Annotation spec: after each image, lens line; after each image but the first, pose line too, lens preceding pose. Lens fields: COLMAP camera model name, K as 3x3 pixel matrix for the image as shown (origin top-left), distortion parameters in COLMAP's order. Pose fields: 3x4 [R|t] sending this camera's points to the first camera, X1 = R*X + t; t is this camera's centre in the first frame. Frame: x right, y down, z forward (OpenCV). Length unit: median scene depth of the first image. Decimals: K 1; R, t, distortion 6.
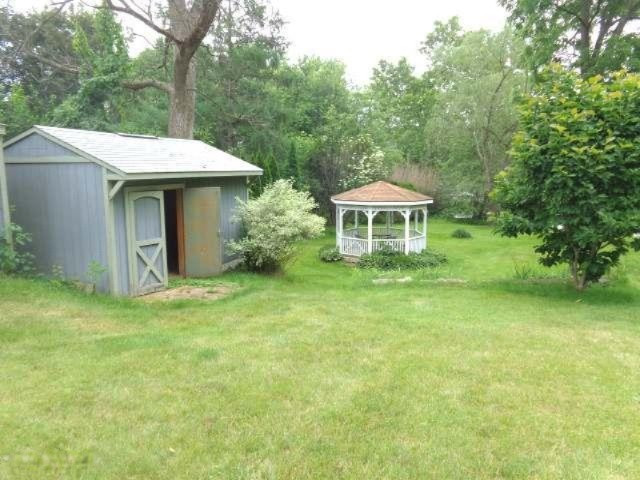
lens RADIAL K [[482.2, 0, 320.0], [0, 482.2, 240.0], [0, 0, 1]] dist [0.002266, 0.002196]
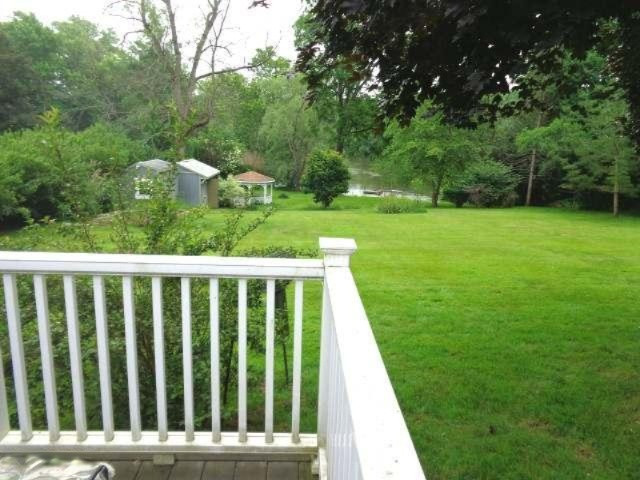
lens RADIAL K [[482.2, 0, 320.0], [0, 482.2, 240.0], [0, 0, 1]] dist [0.002266, 0.002196]
pose [[0.924033, -0.046587, 0.379465, -0.315315], [0.020409, 0.997143, 0.072722, 0.026975], [-0.381768, -0.059453, 0.922344, -0.844715]]
